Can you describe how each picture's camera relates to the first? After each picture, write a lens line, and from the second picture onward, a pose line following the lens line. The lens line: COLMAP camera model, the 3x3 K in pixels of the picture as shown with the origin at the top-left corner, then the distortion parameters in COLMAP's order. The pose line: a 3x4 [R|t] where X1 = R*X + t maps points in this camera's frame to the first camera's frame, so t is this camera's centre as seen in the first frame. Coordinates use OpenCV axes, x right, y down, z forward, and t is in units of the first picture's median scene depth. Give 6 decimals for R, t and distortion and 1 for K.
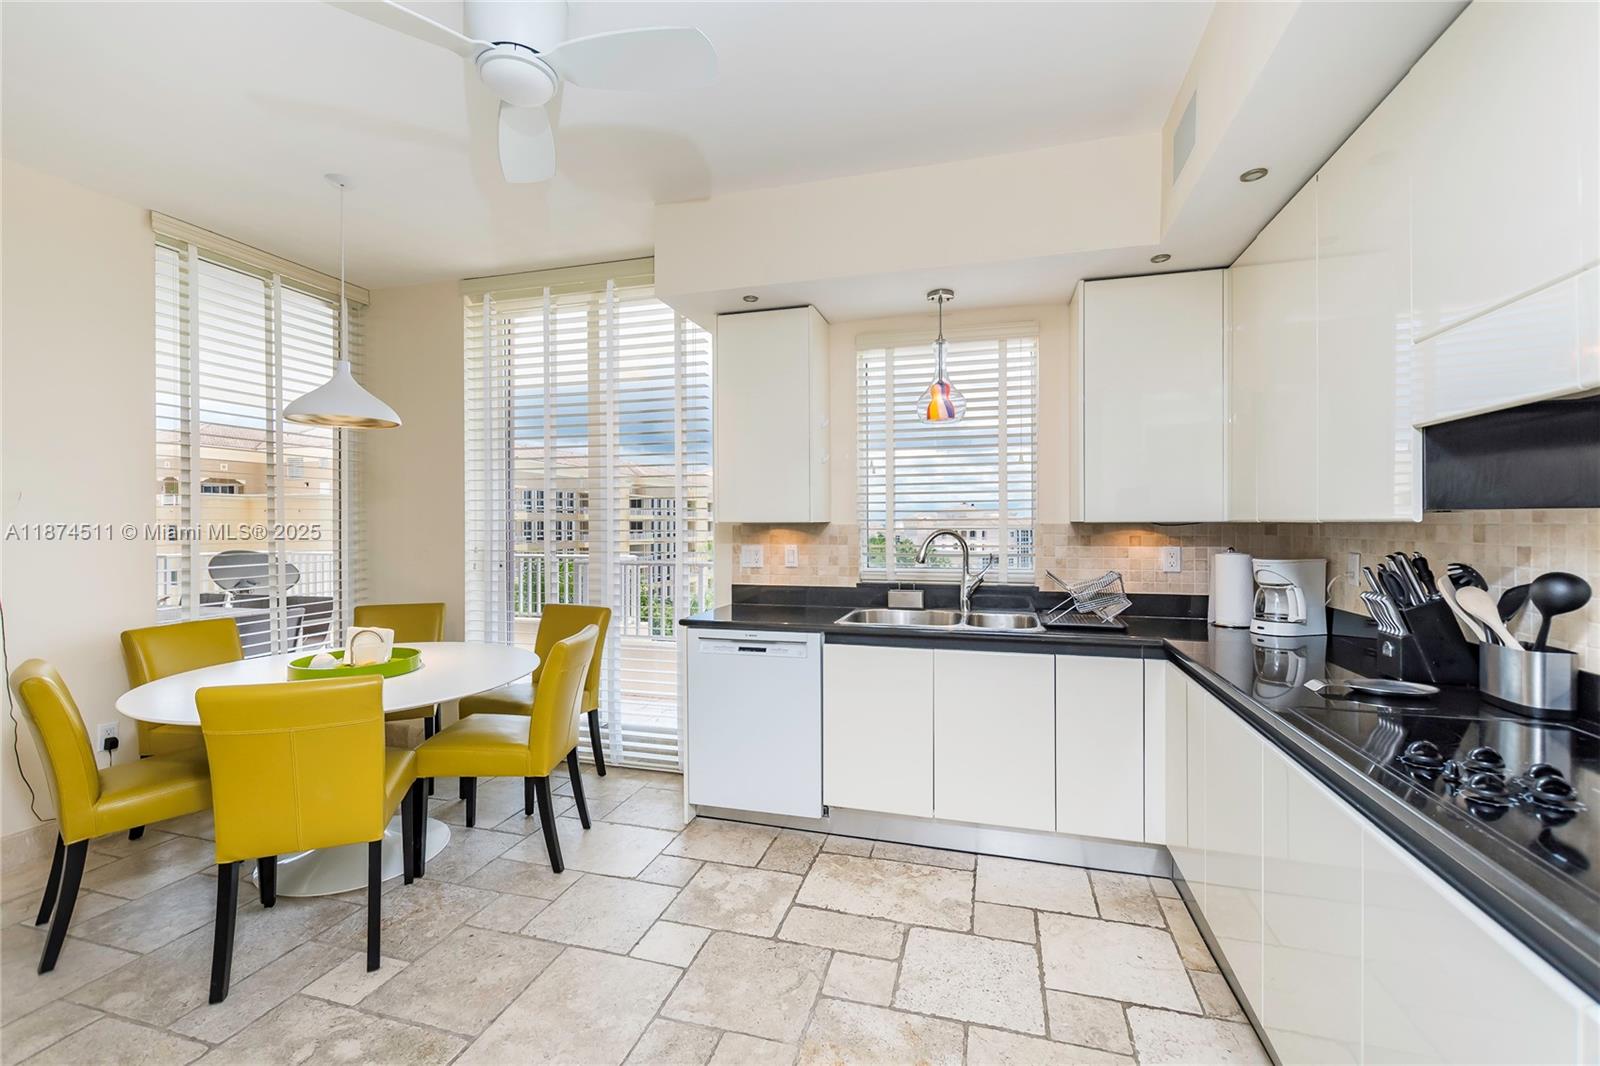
lens RADIAL K [[697.4, 0, 793.5], [0, 697.4, 527.8], [0, 0, 1]] dist [0.003411, 0.000276]
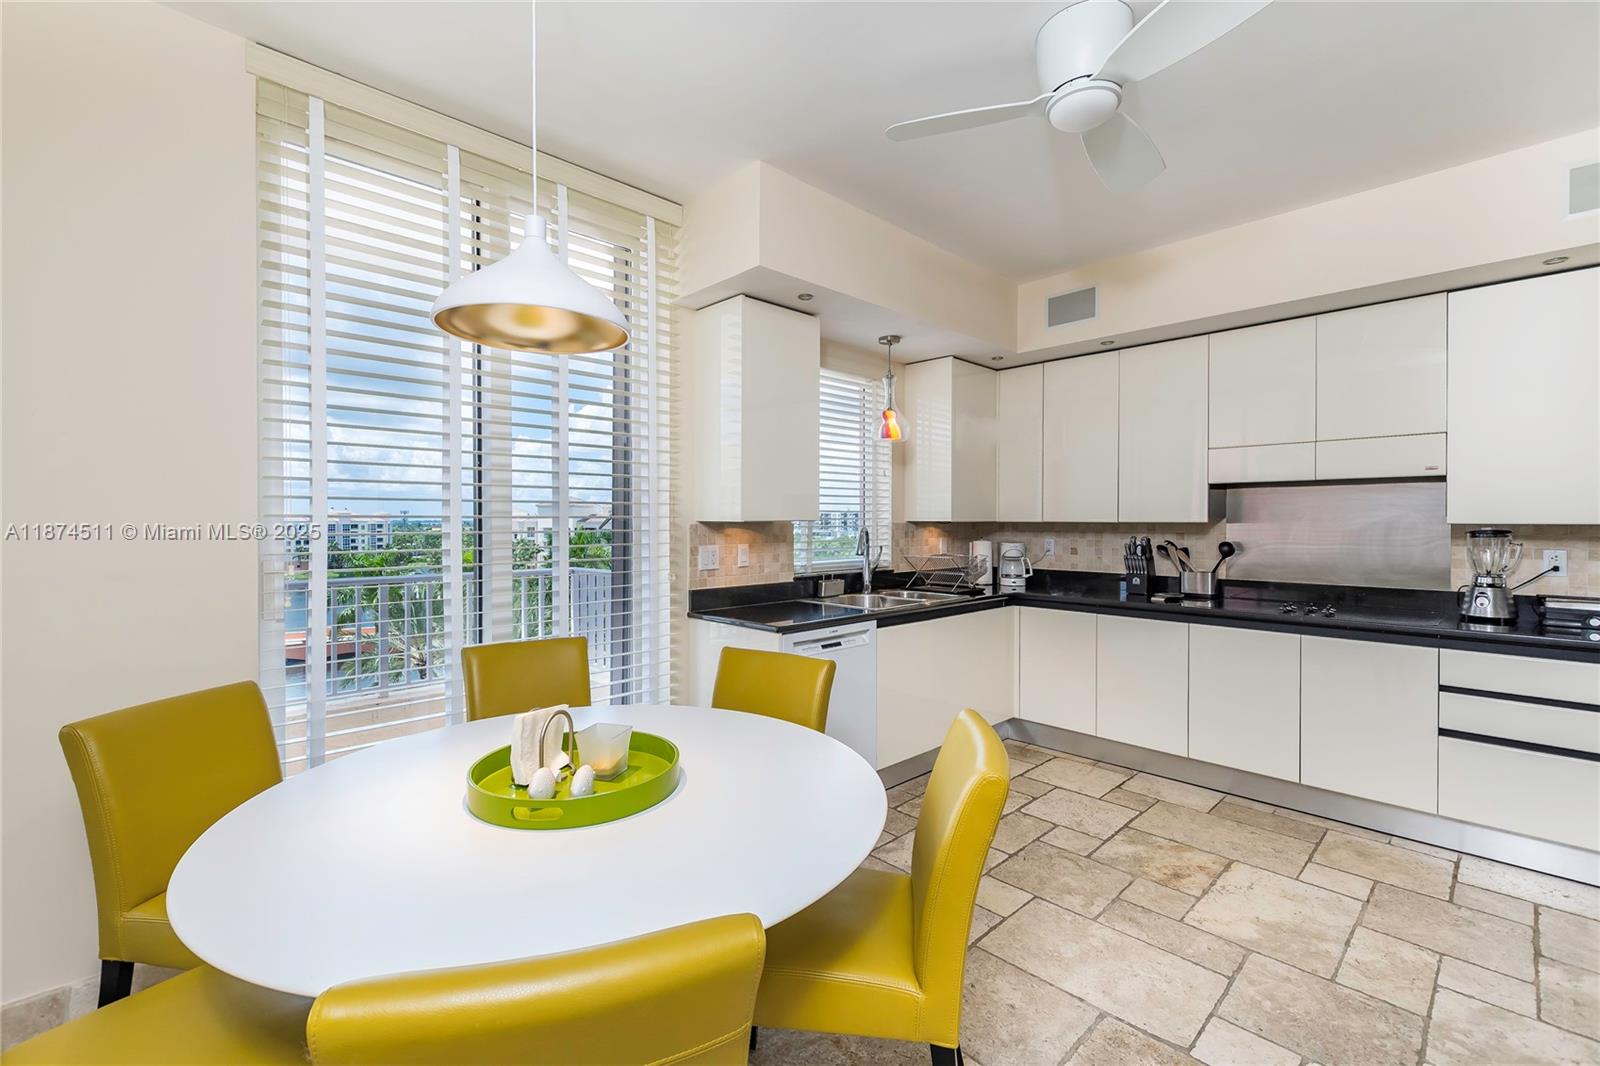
lens RADIAL K [[697.4, 0, 795.8], [0, 697.4, 527.6], [0, 0, 1]] dist [0.003411, 0.000276]
pose [[0.488125, -0.005929, 0.872754, -0.964010], [0.001186, 0.999981, 0.006130, -0.004880], [-0.872773, -0.001957, 0.488122, 0.537568]]
